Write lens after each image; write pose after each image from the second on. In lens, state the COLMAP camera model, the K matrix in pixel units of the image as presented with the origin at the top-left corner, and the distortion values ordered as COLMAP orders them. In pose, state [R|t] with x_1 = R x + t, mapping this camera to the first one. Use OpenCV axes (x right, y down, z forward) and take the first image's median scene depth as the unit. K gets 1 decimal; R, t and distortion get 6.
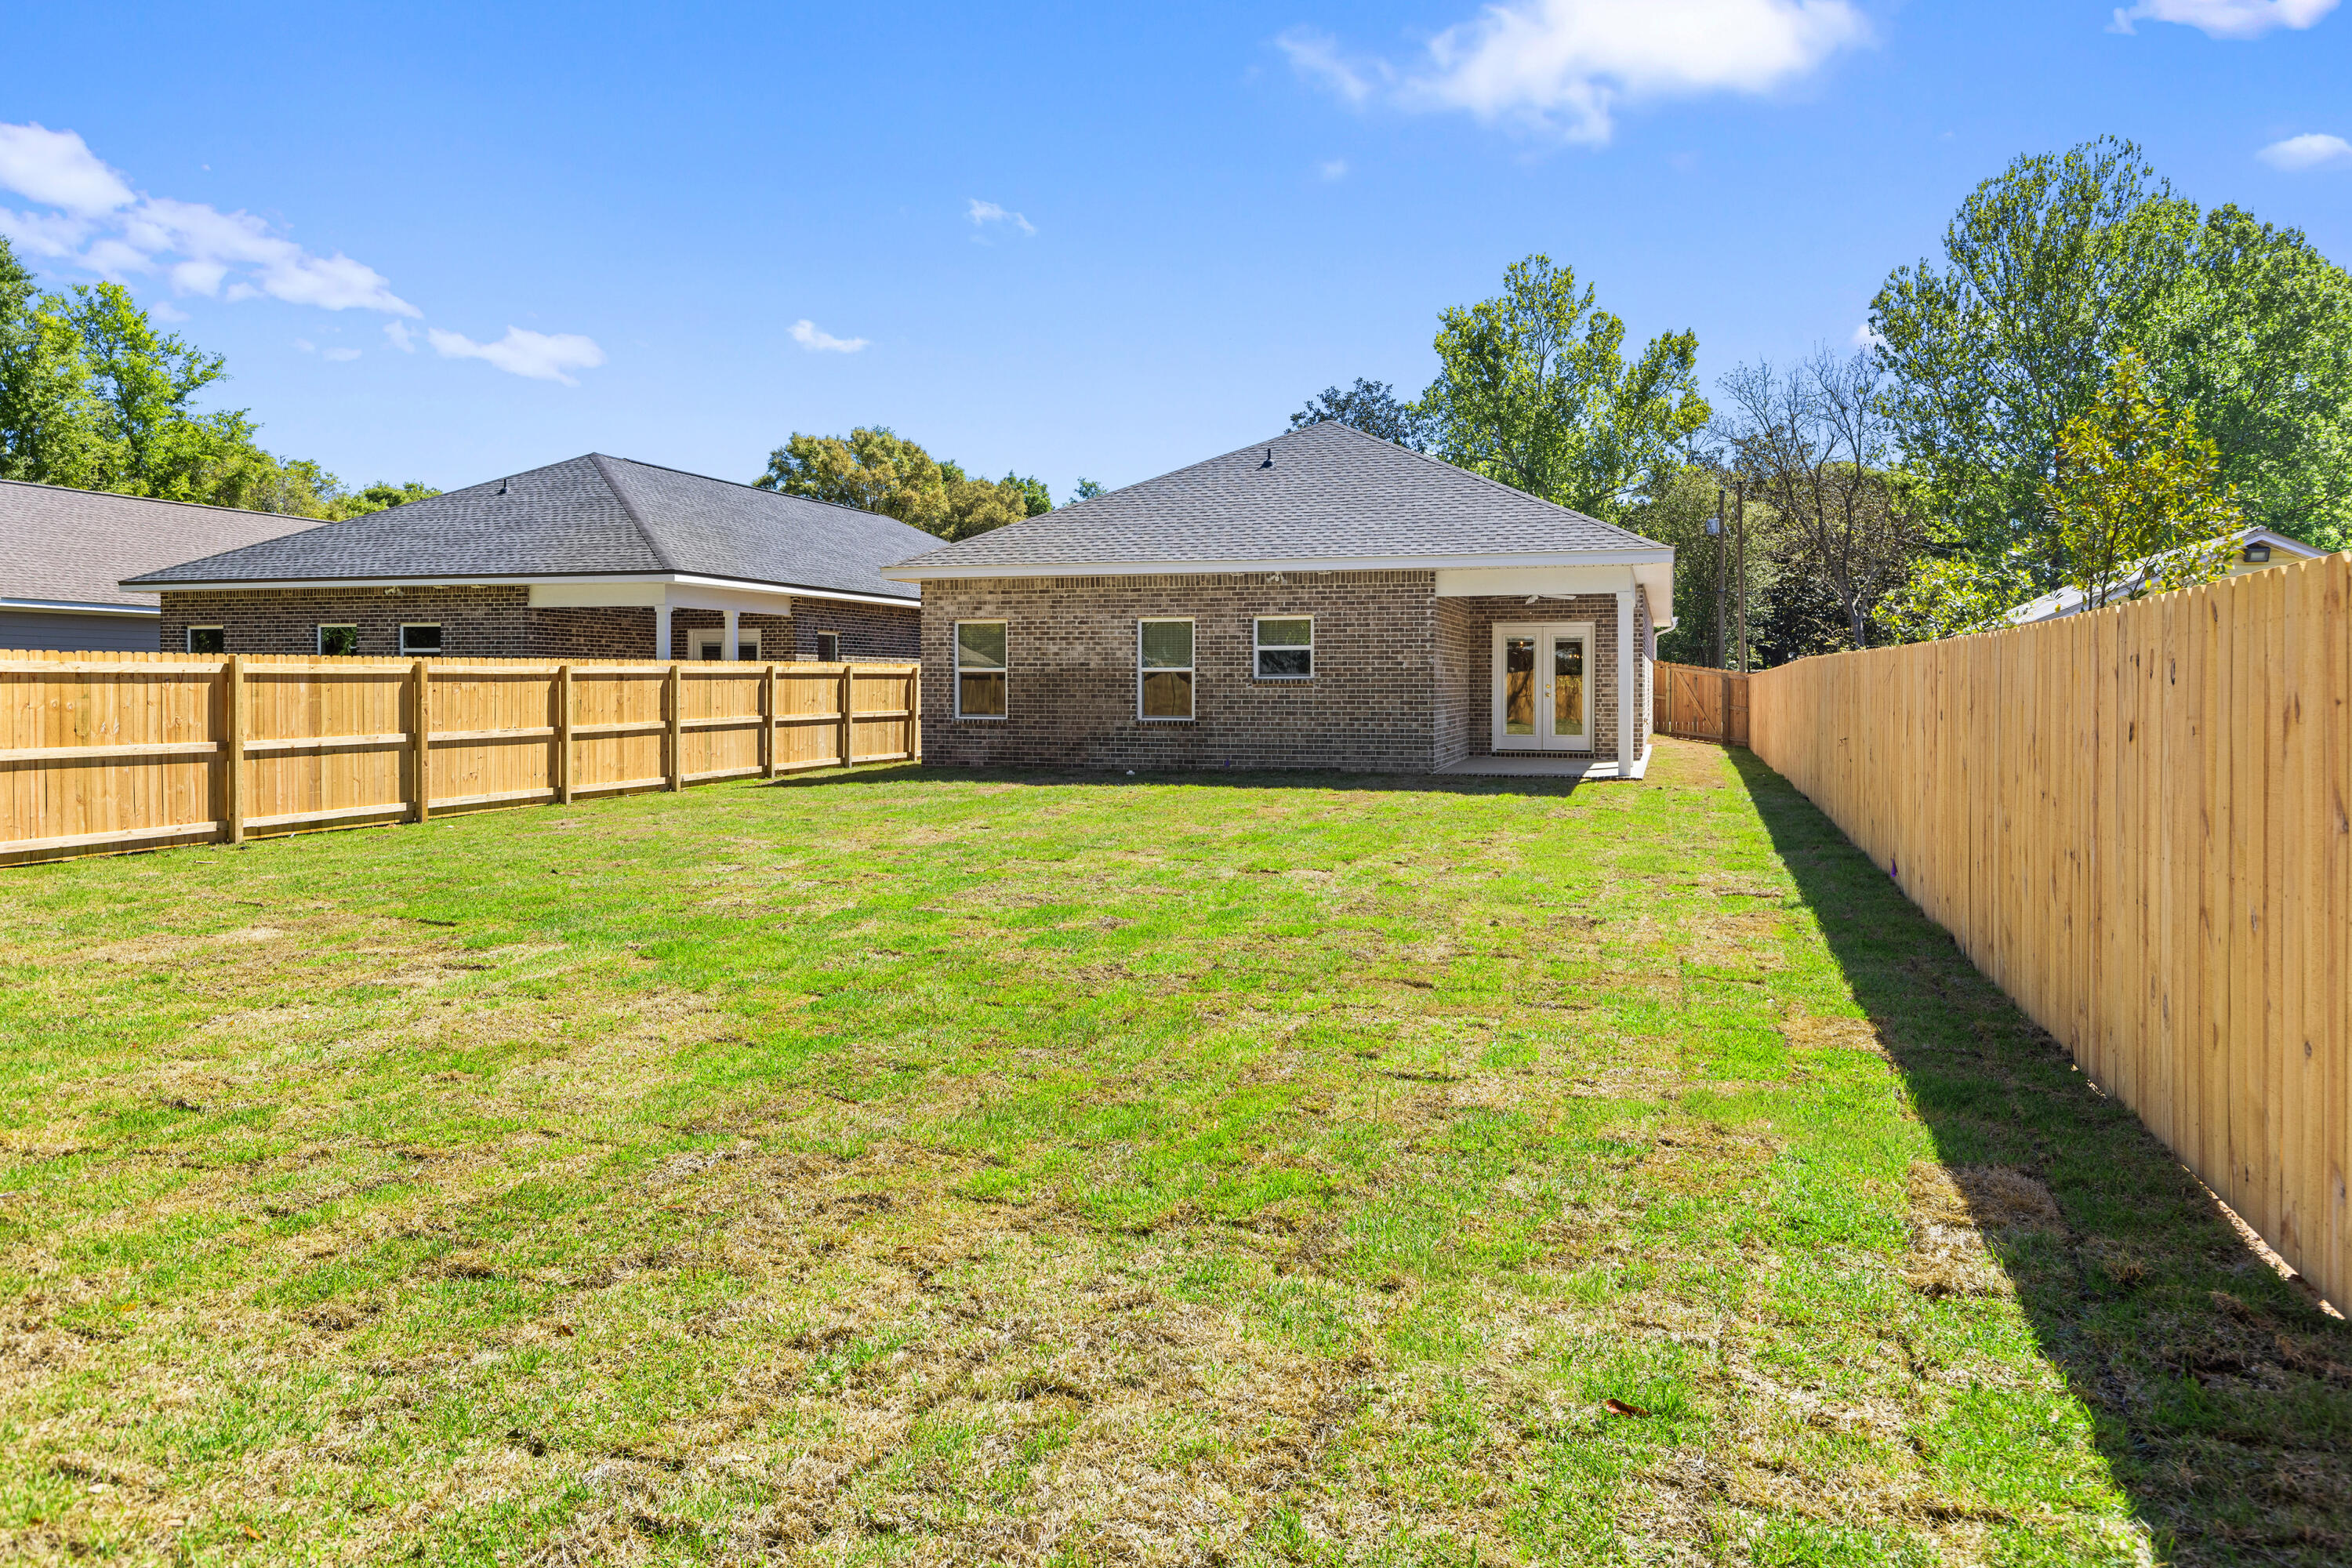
lens RADIAL K [[1653.8, 0, 1053.6], [0, 1653.8, 680.9], [0, 0, 1]] dist [-0.010416, -0.000132]
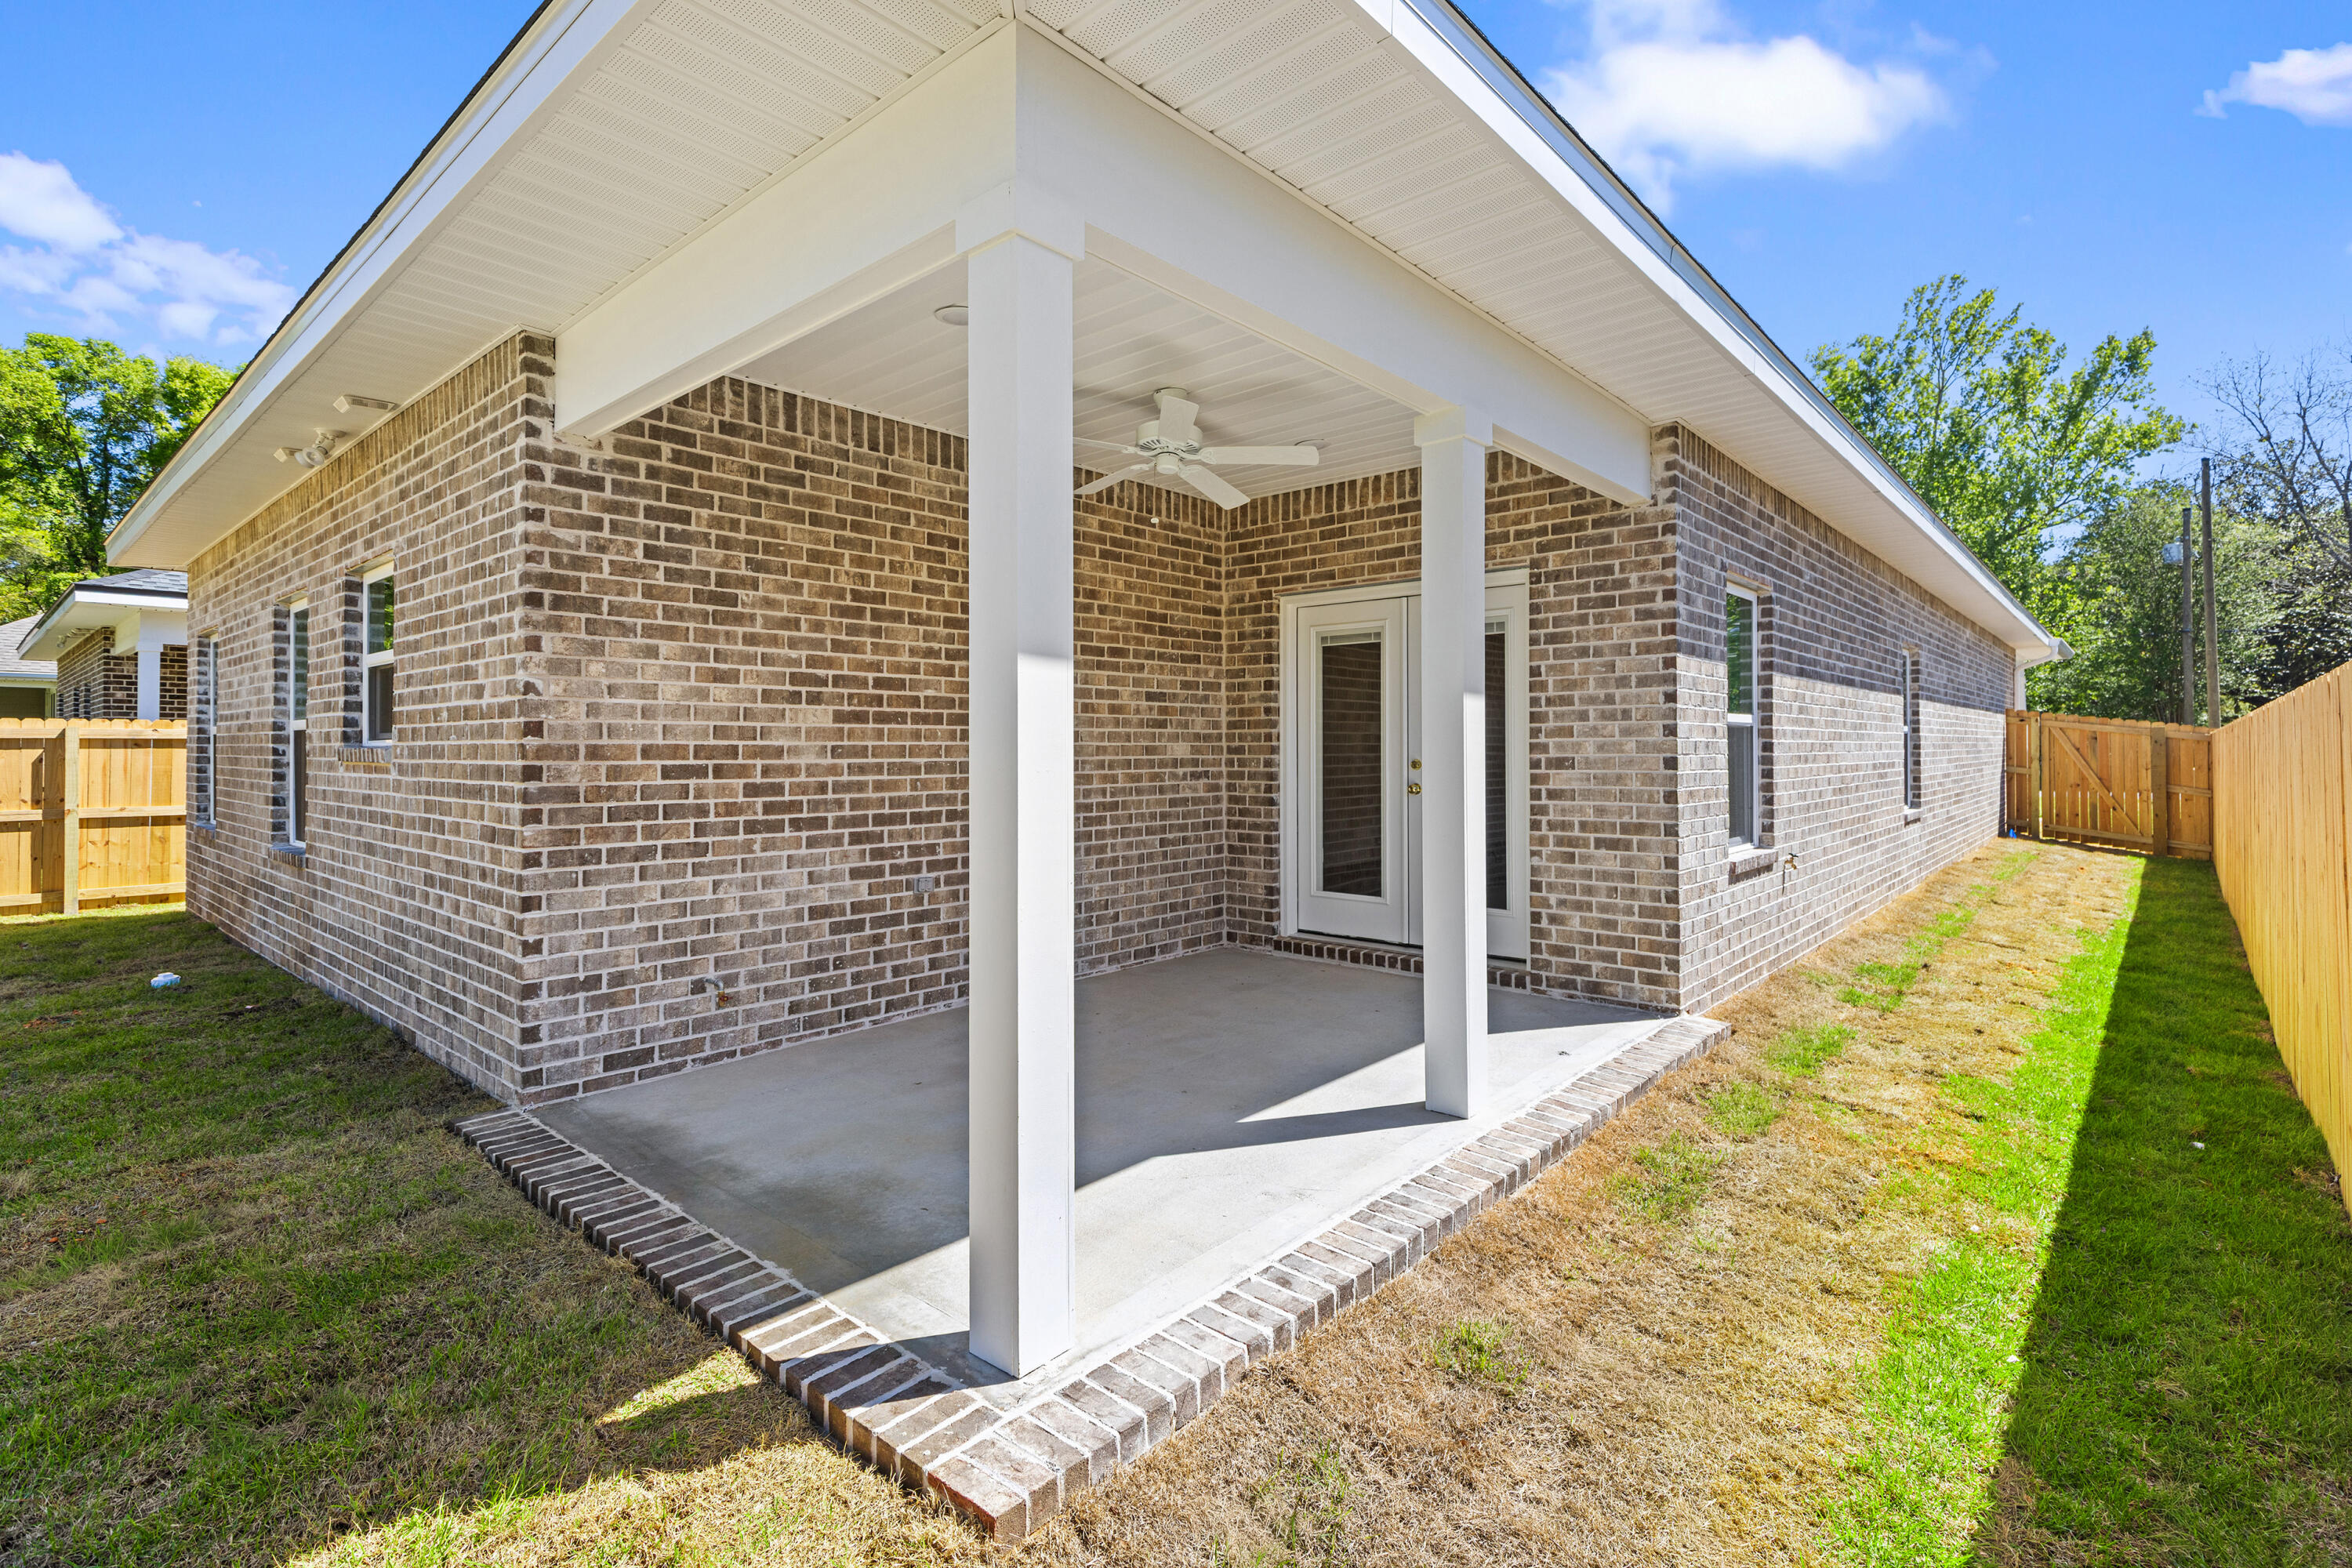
lens RADIAL K [[1109.8, 0, 1132.0], [0, 1109.8, 749.4], [0, 0, 1]] dist [0.004980, 0.000806]
pose [[0.926224, -0.000586, -0.376973, 0.314940], [0.002435, 0.999987, 0.004429, -0.001210], [0.376966, -0.005020, 0.926214, 0.713312]]
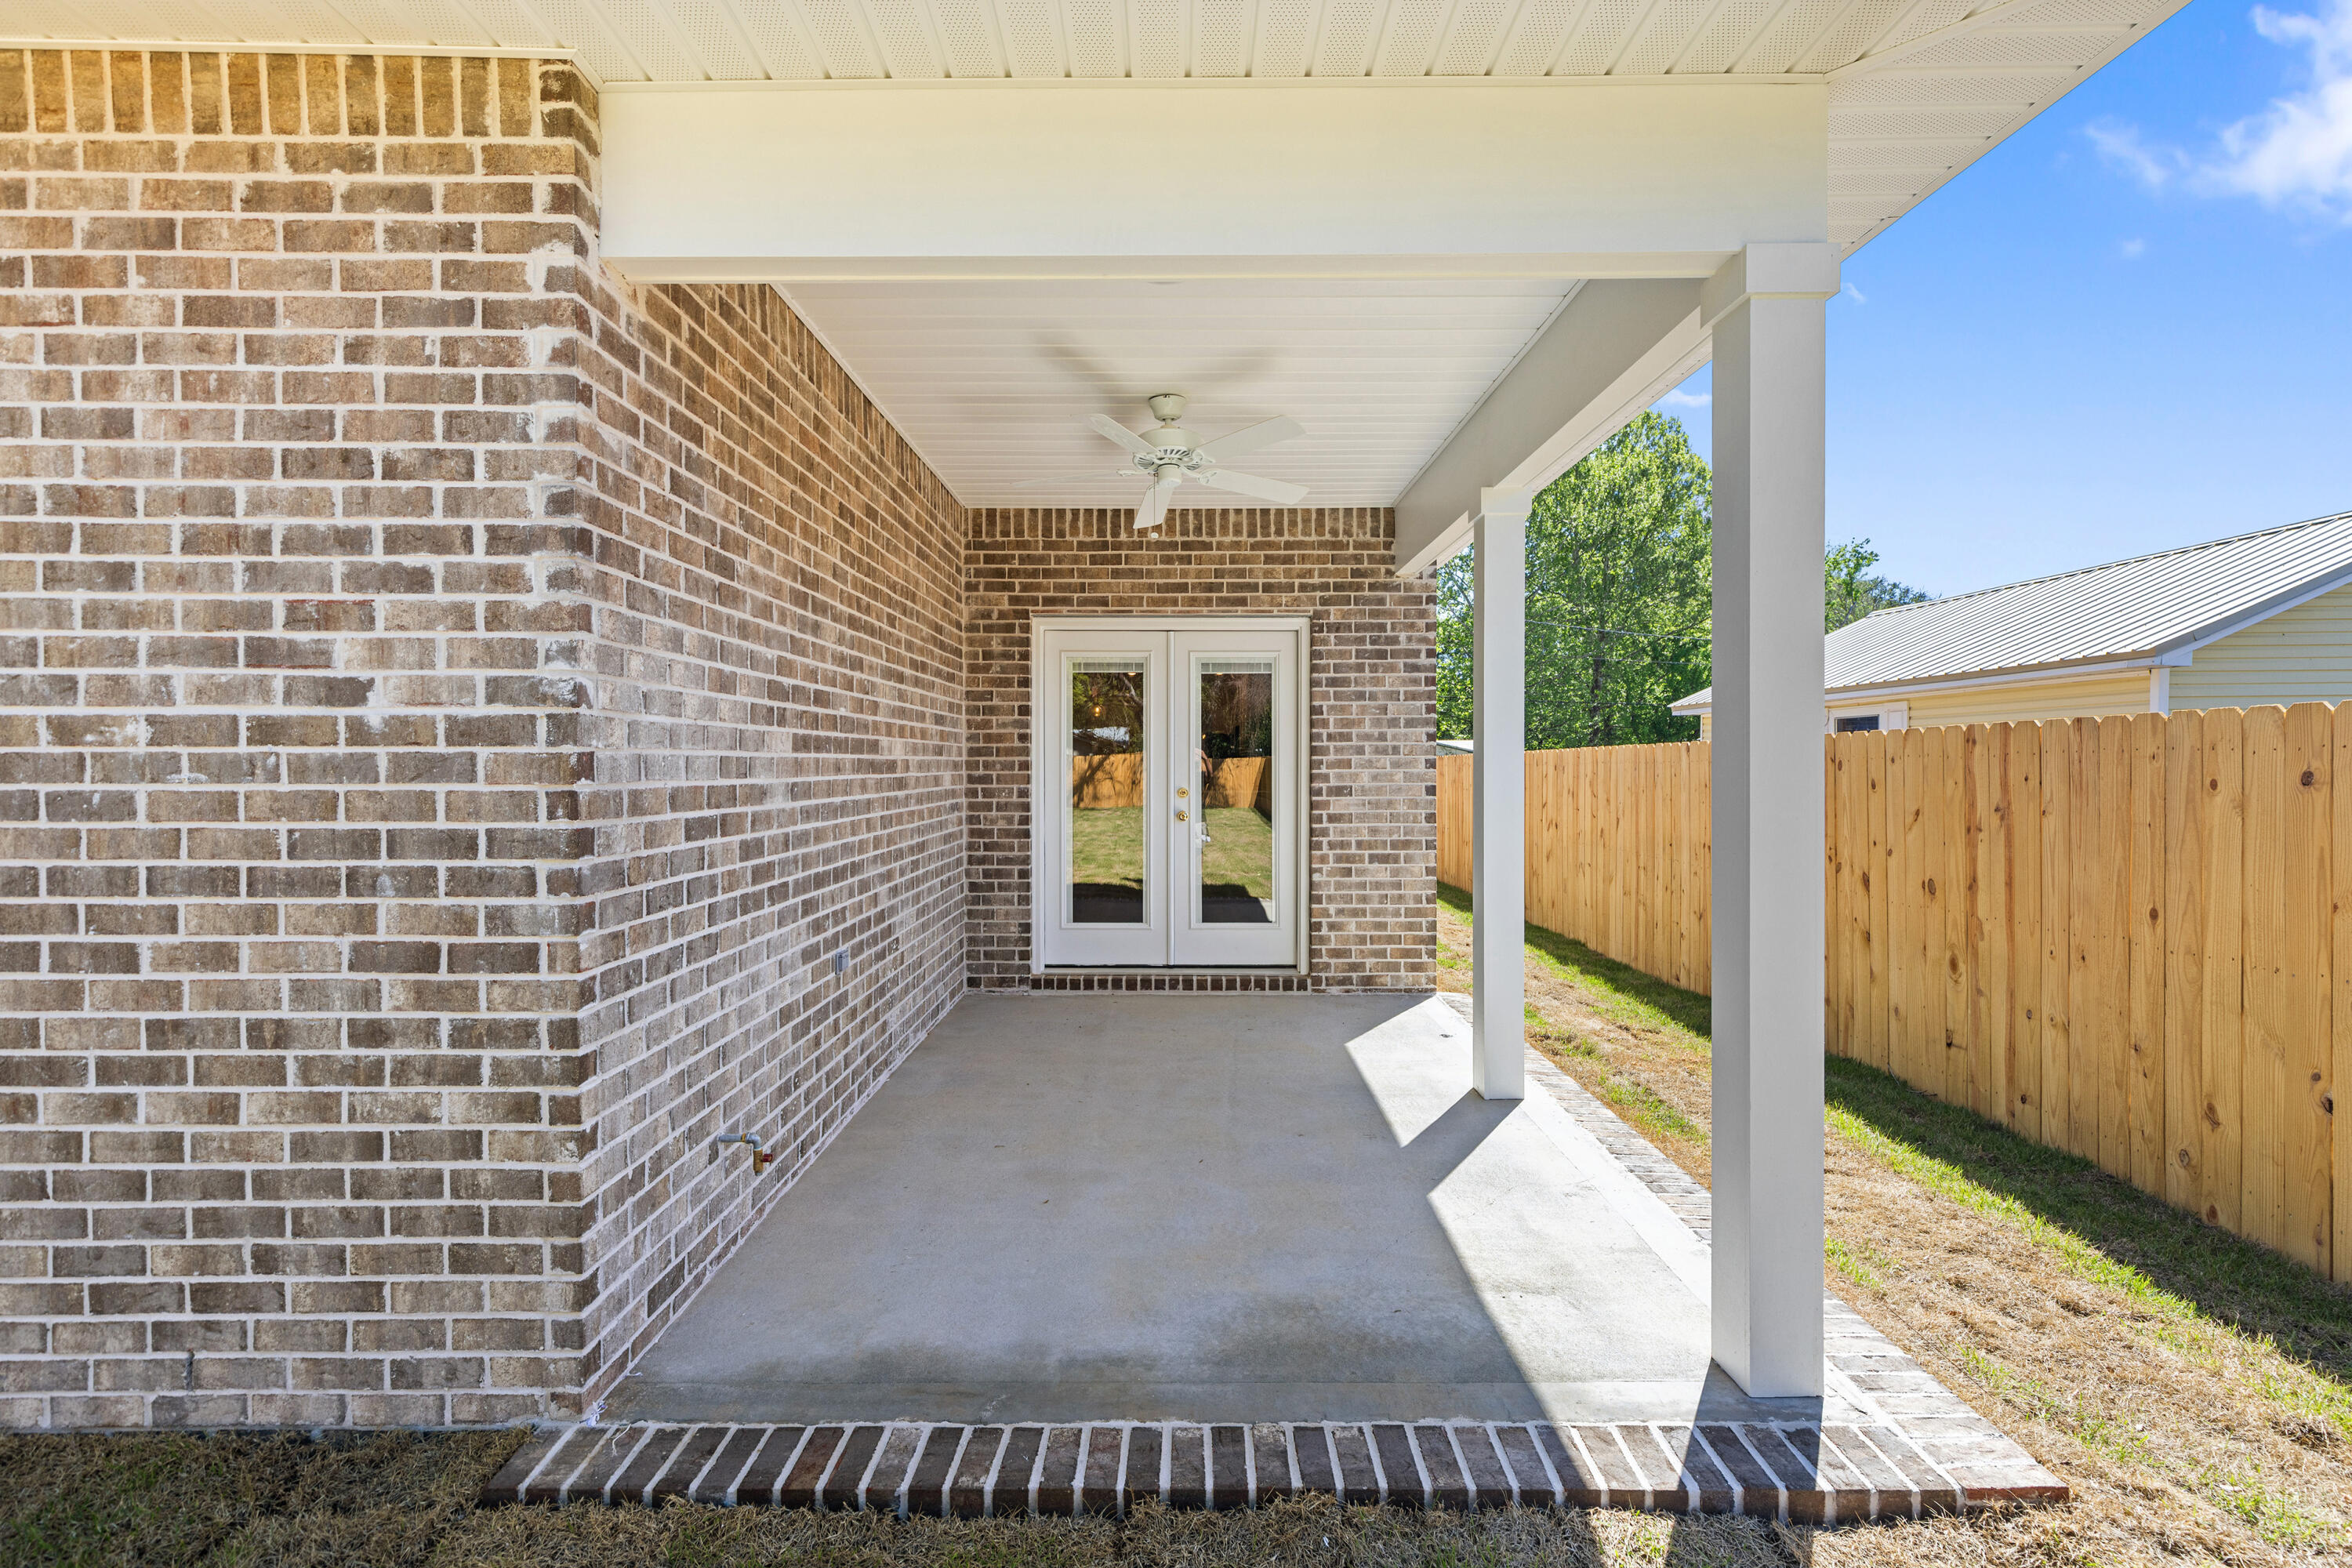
lens RADIAL K [[1109.8, 0, 1191.3], [0, 1109.8, 787.9], [0, 0, 1]] dist [0.004980, 0.000806]
pose [[0.934046, -0.006830, 0.357088, 0.200808], [-0.002080, 0.999696, 0.024561, -0.003863], [-0.357147, -0.023684, 0.933748, 0.723374]]
